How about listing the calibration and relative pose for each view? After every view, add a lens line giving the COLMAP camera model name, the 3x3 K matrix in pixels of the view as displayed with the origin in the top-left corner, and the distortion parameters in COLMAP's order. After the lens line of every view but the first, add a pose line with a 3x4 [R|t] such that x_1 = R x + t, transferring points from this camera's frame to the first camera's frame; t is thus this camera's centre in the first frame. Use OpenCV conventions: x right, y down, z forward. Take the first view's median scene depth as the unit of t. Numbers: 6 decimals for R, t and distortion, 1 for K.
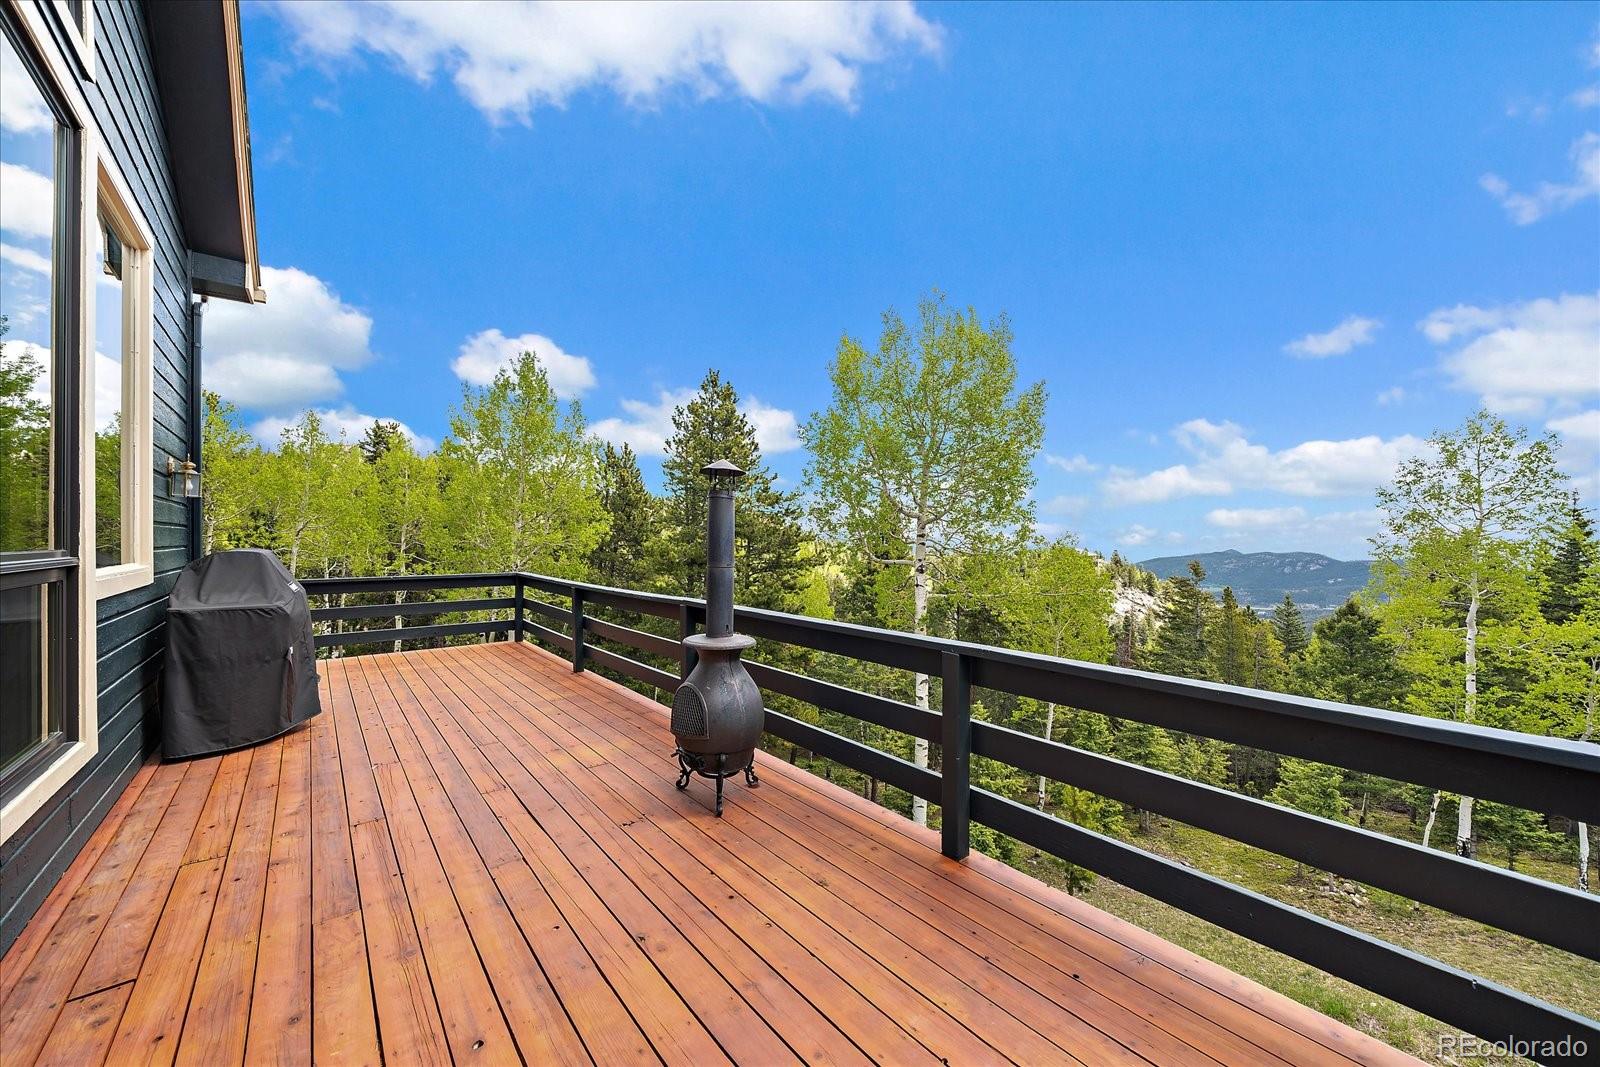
lens RADIAL K [[582.4, 0, 792.3], [0, 582.4, 534.8], [0, 0, 1]] dist [-0.002944, 0.000072]
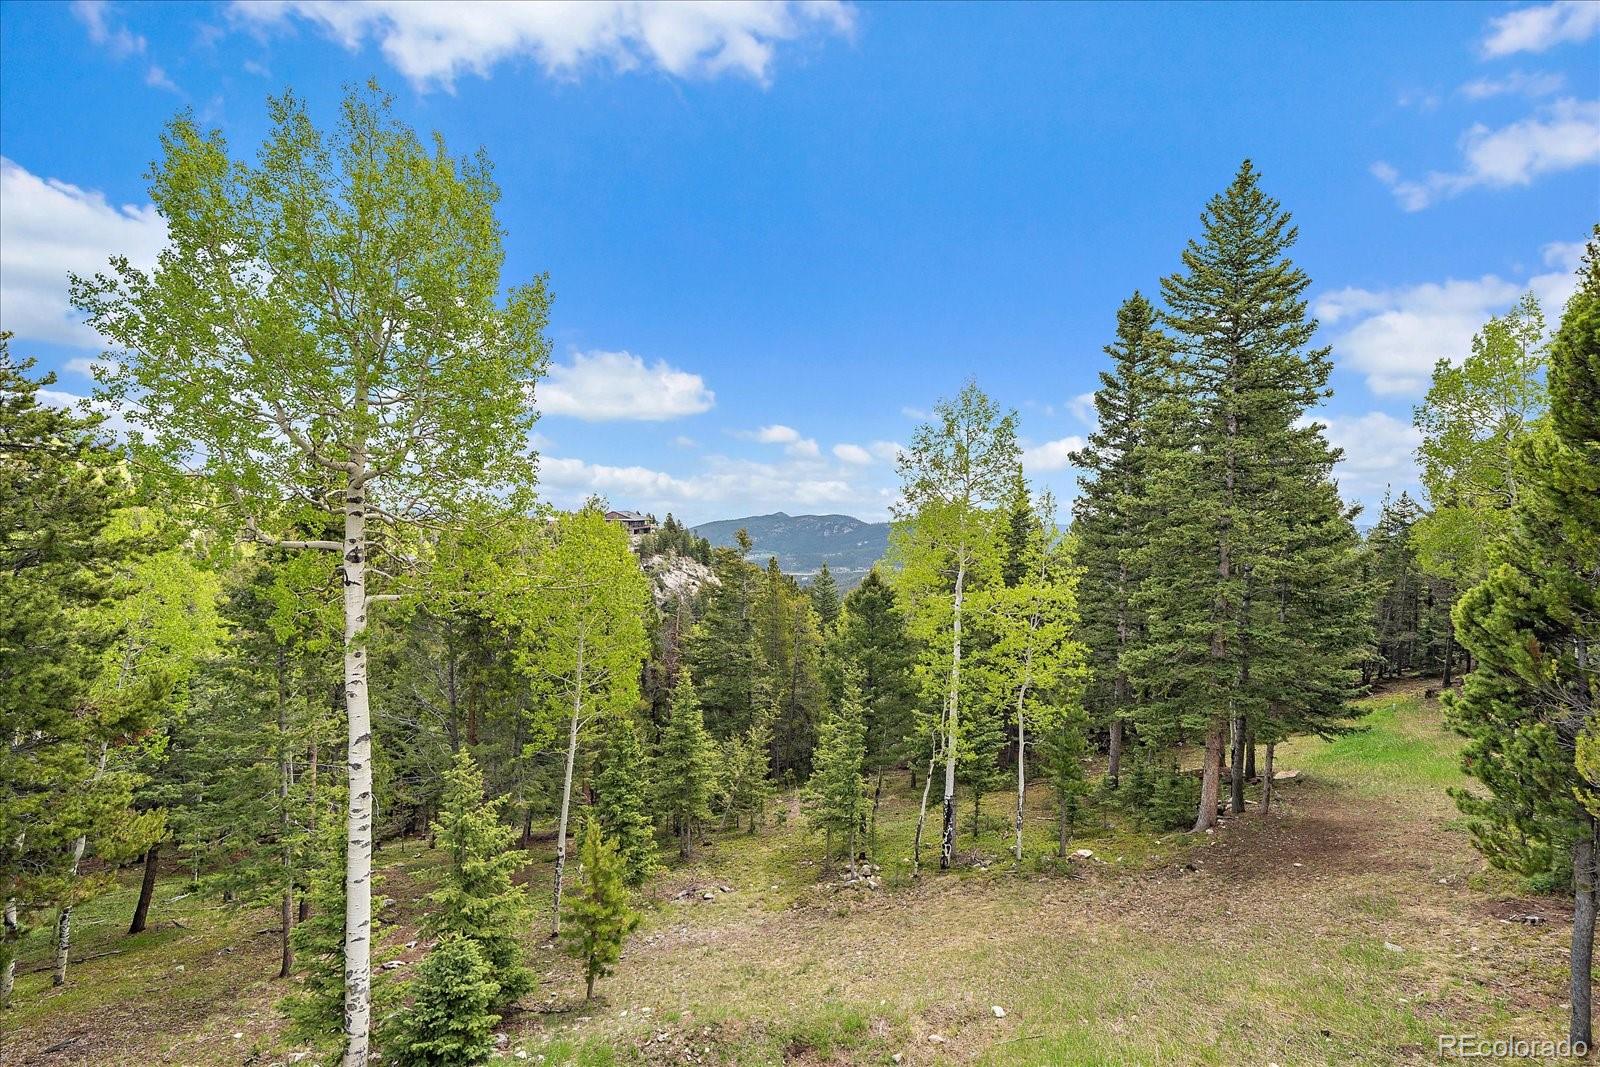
lens RADIAL K [[783.3, 0, 777.1], [0, 783.3, 531.7], [0, 0, 1]] dist [0.000100, -0.000321]
pose [[0.800853, -0.014831, 0.598677, 0.081591], [-0.015466, 0.998848, 0.045433, -0.009083], [-0.598661, -0.045644, 0.799701, 0.085814]]
